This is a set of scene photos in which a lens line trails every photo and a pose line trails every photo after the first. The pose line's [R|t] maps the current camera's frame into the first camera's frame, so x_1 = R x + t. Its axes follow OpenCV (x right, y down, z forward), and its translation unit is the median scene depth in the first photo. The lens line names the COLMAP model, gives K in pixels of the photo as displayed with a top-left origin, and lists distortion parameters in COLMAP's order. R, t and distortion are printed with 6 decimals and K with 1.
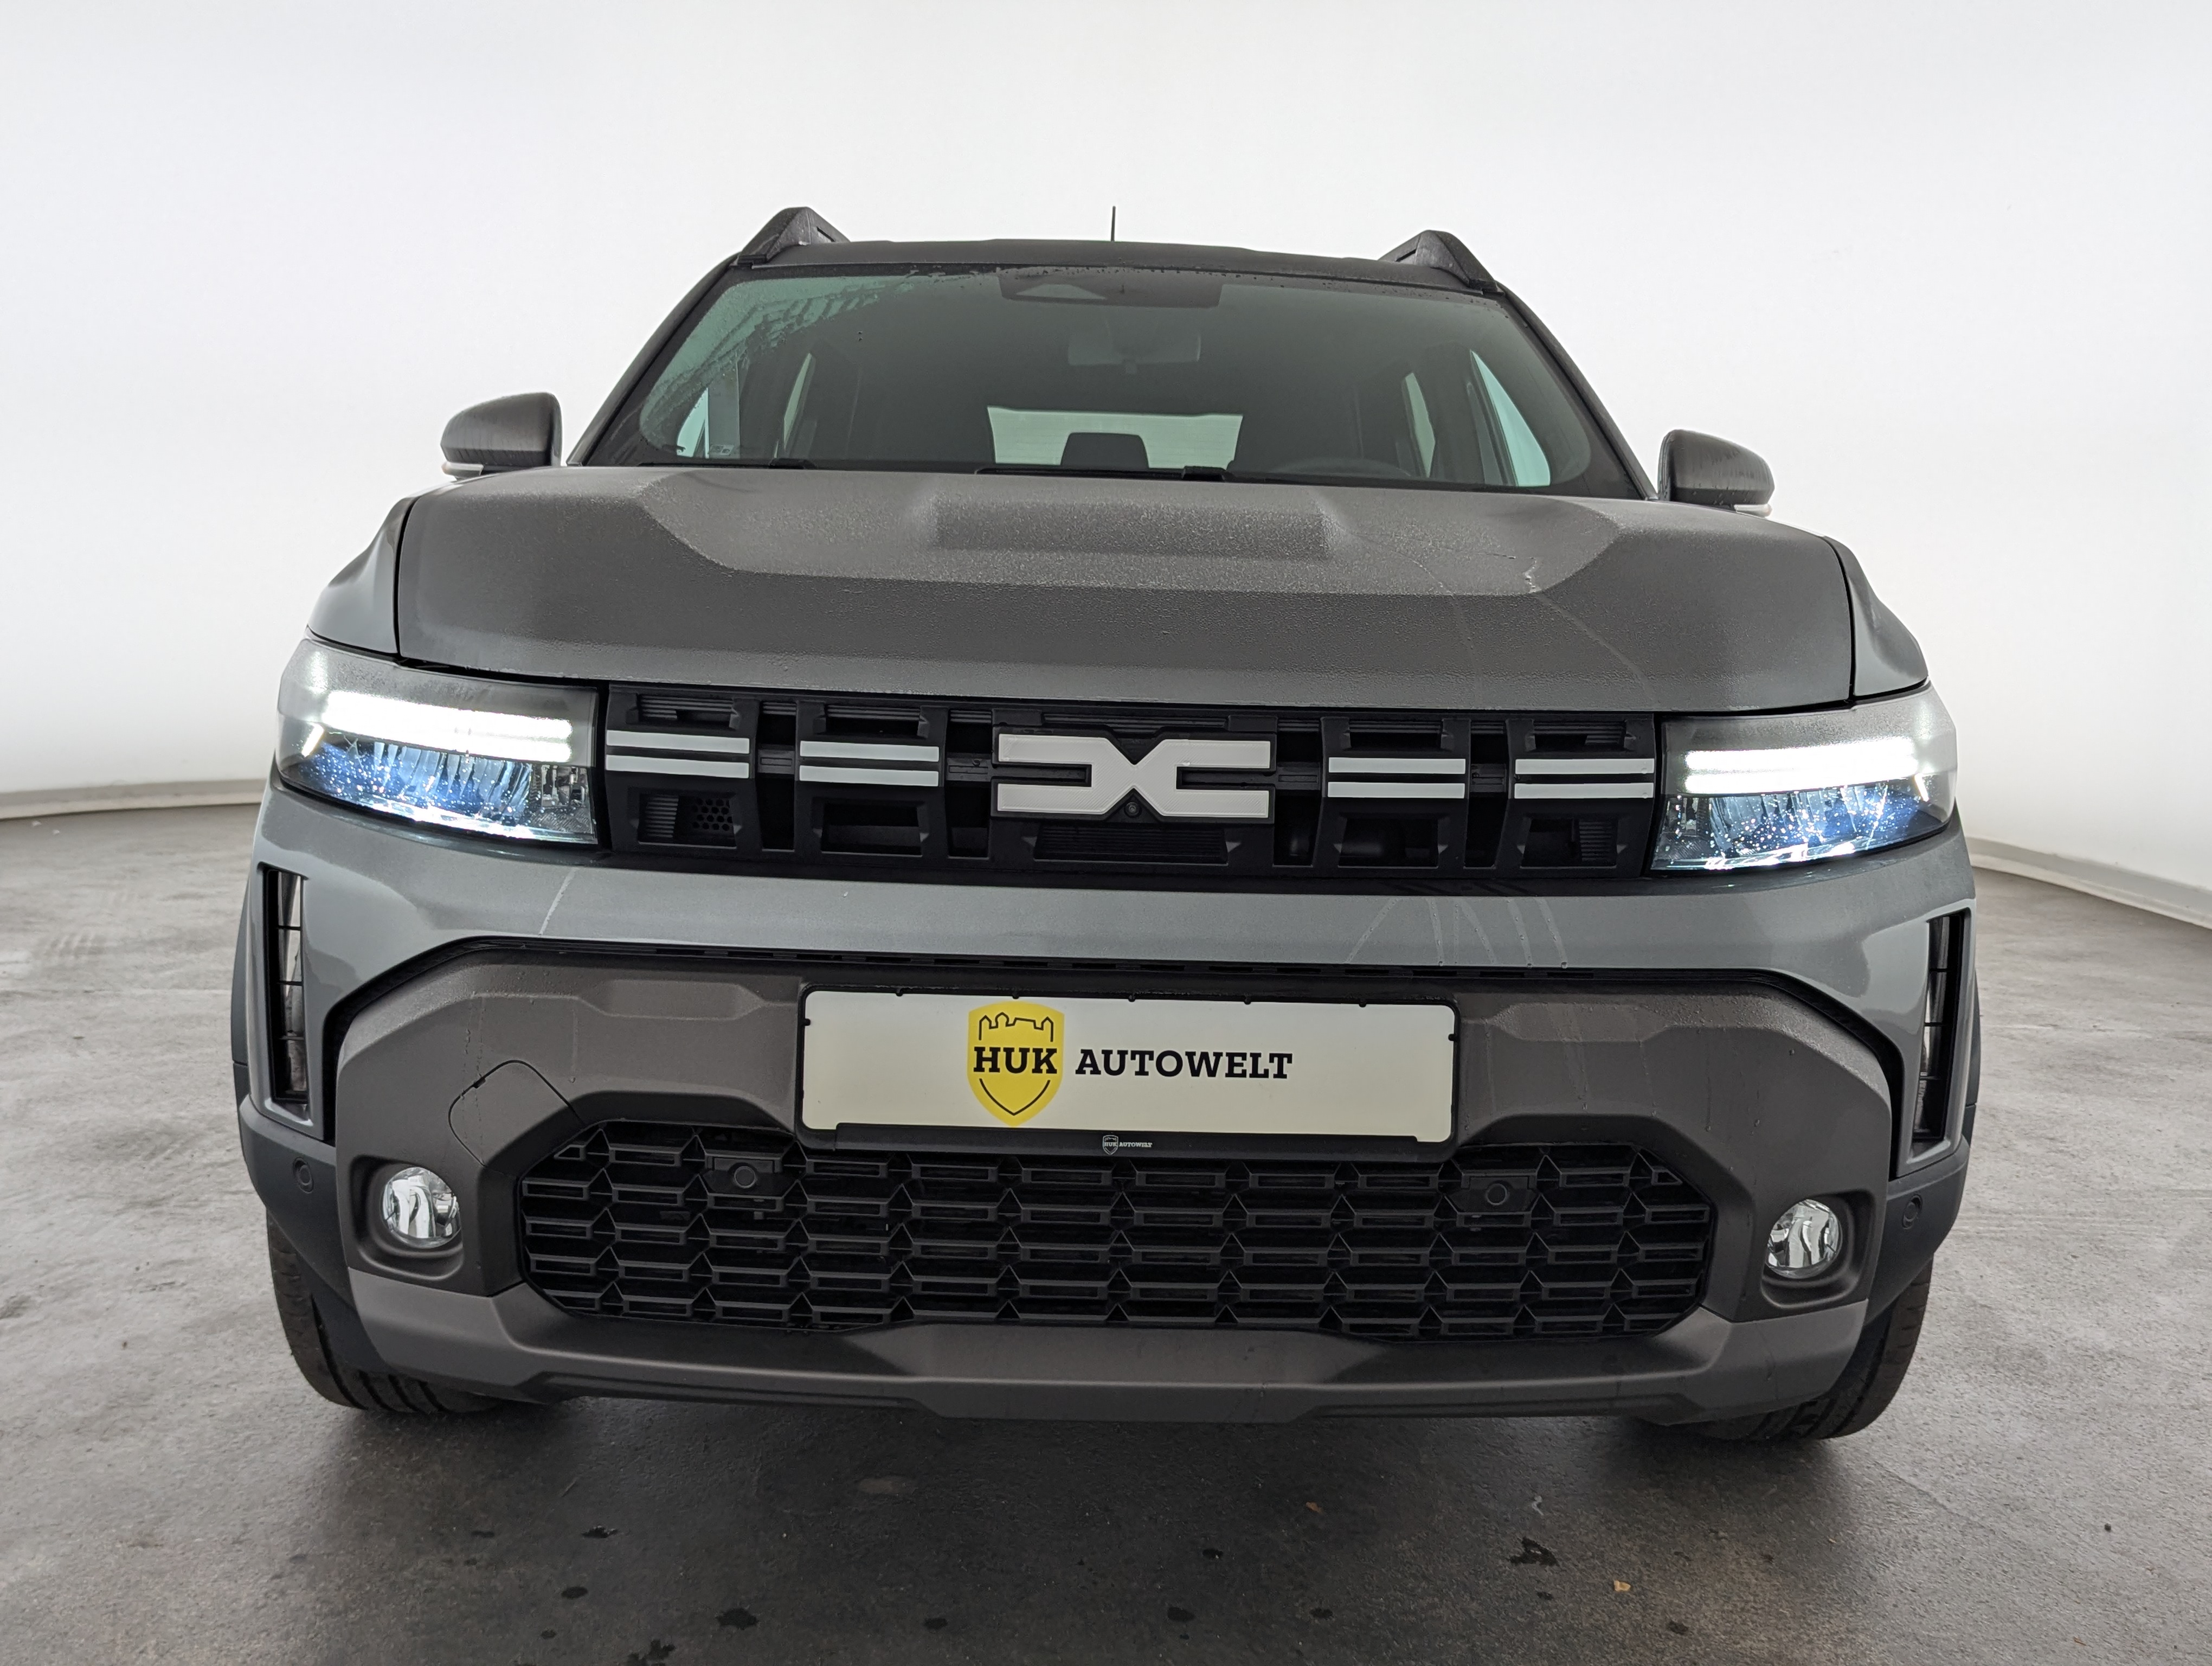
lens RADIAL K [[2191.2, 0, 1180.5], [0, 2191.2, 824.9], [0, 0, 1]] dist [0.041032, 0.000000]
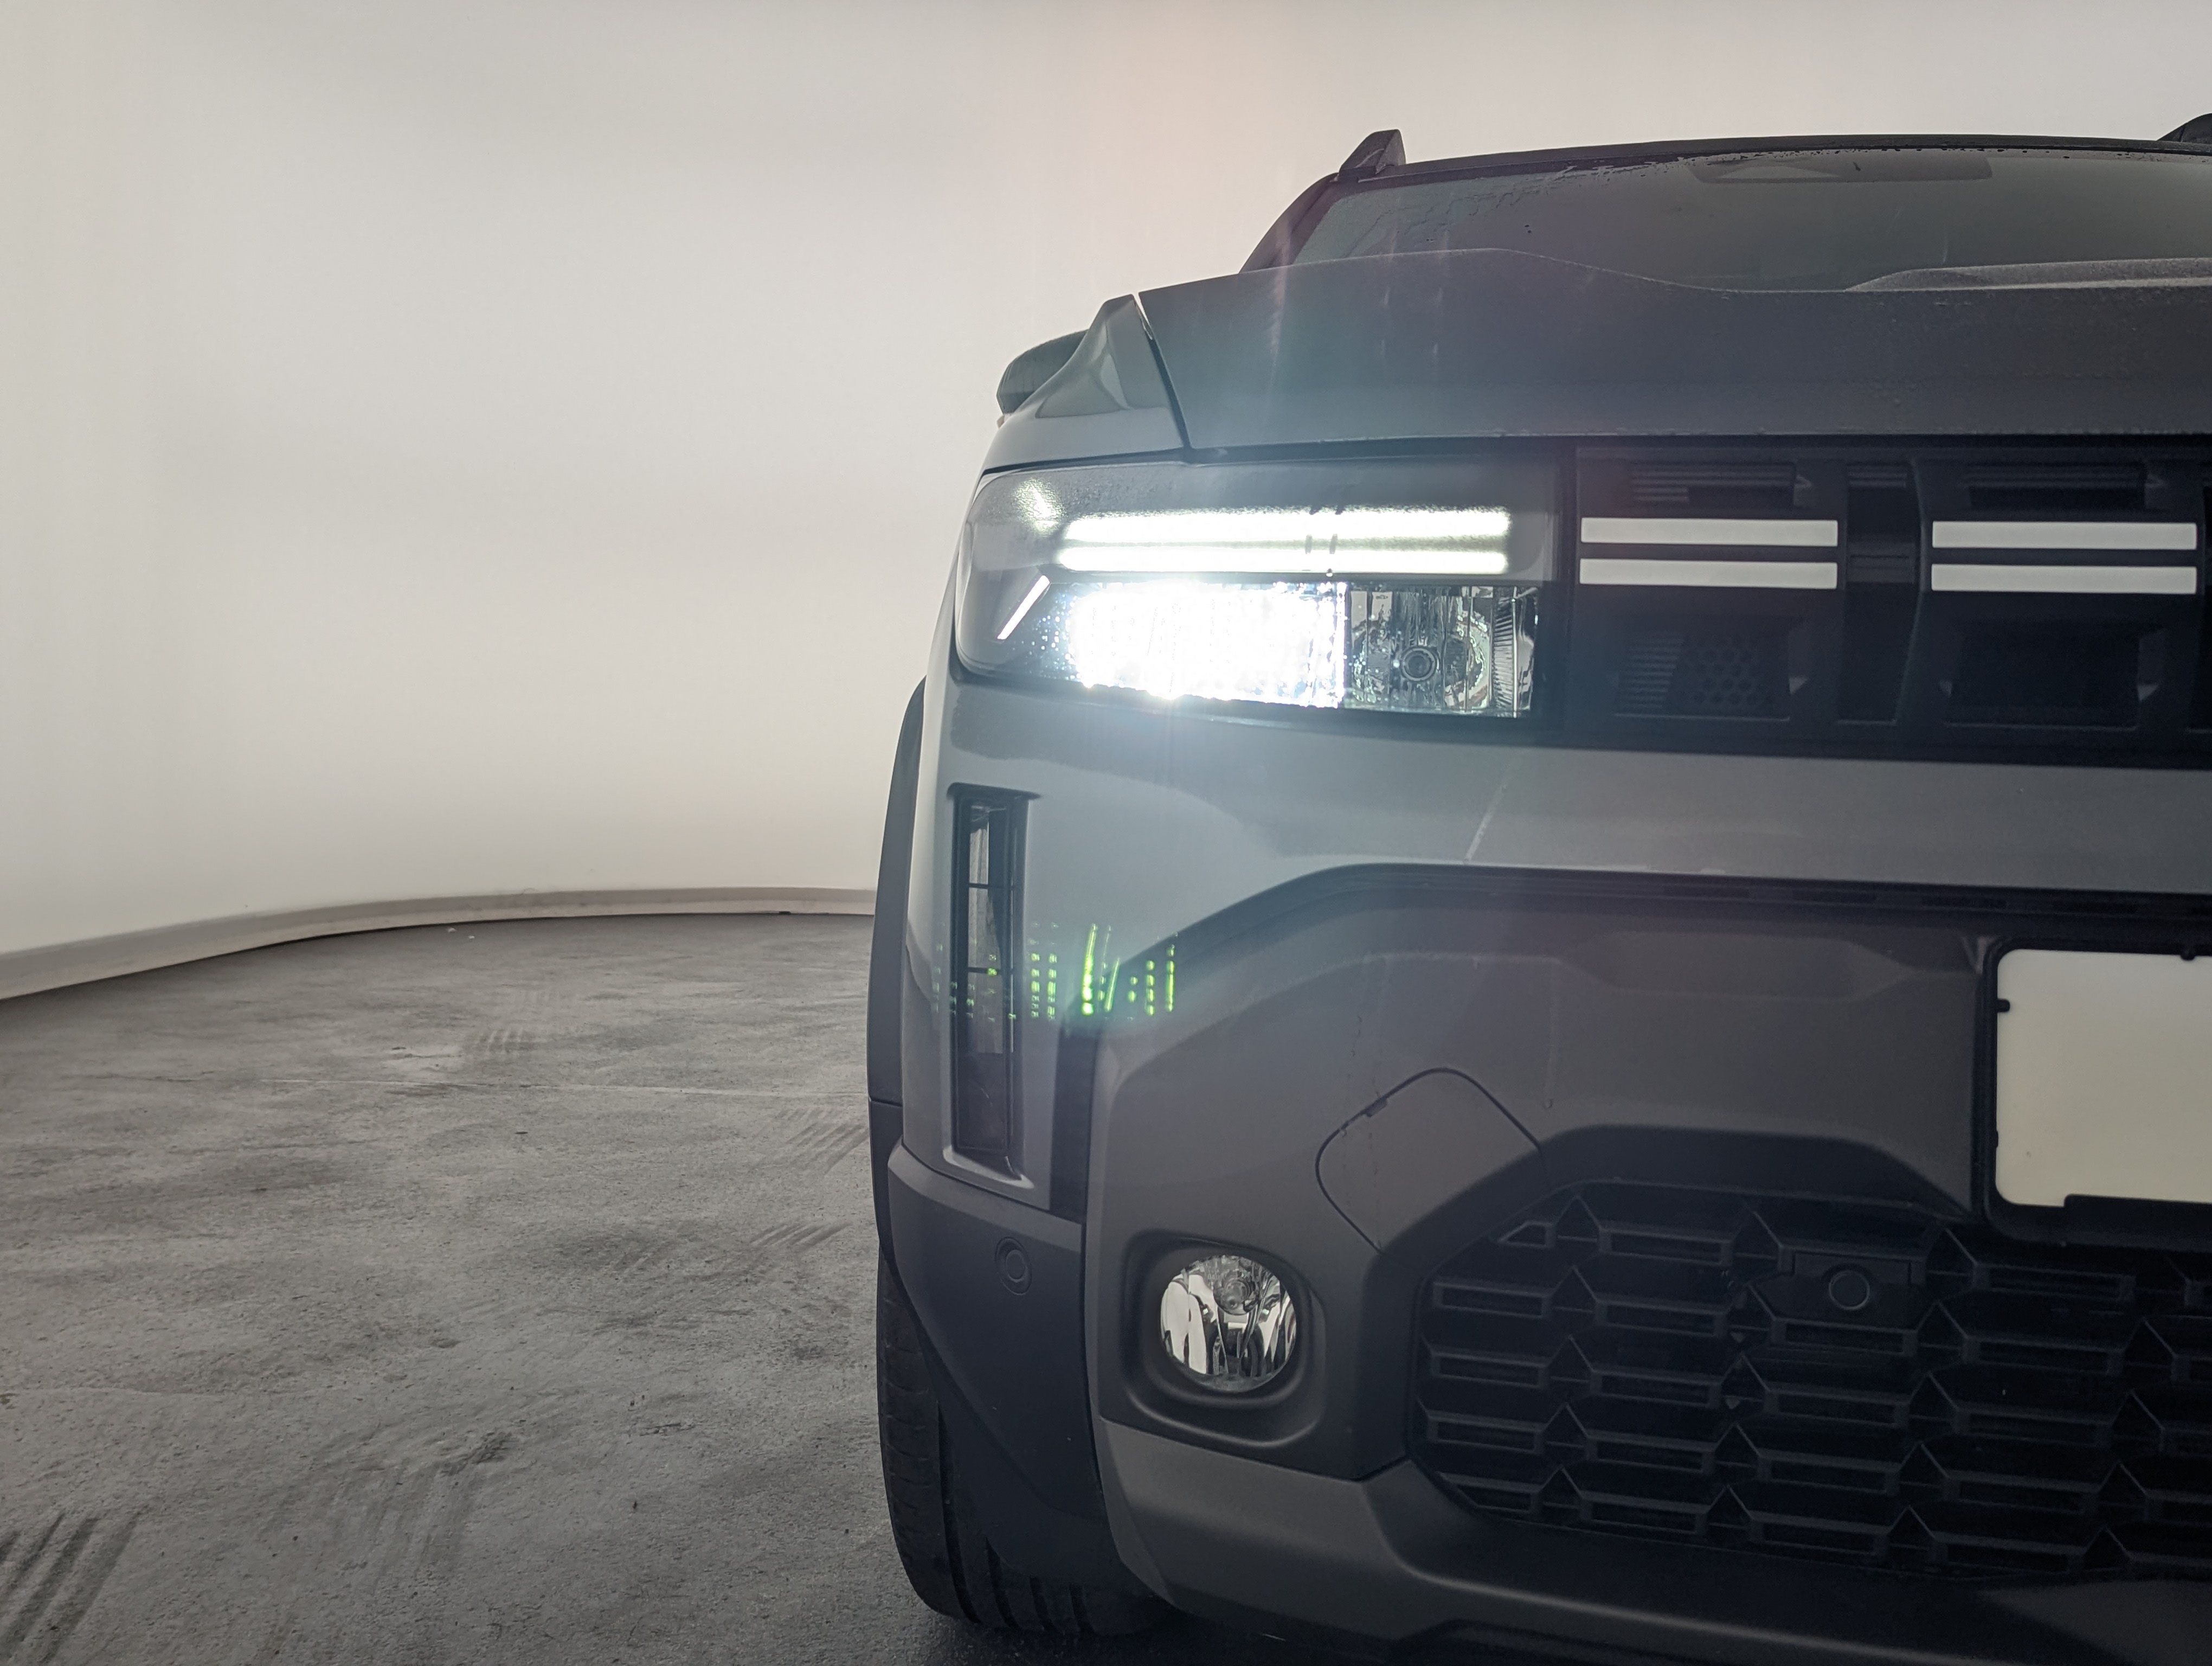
lens RADIAL K [[2191.2, 0, 1141.2], [0, 2191.2, 773.0], [0, 0, 1]] dist [0.041032, 0.000000]
pose [[0.987416, -0.003581, -0.158106, -0.282402], [-0.011533, 0.995451, -0.094573, 0.082826], [0.157726, 0.095206, 0.982883, 0.399059]]
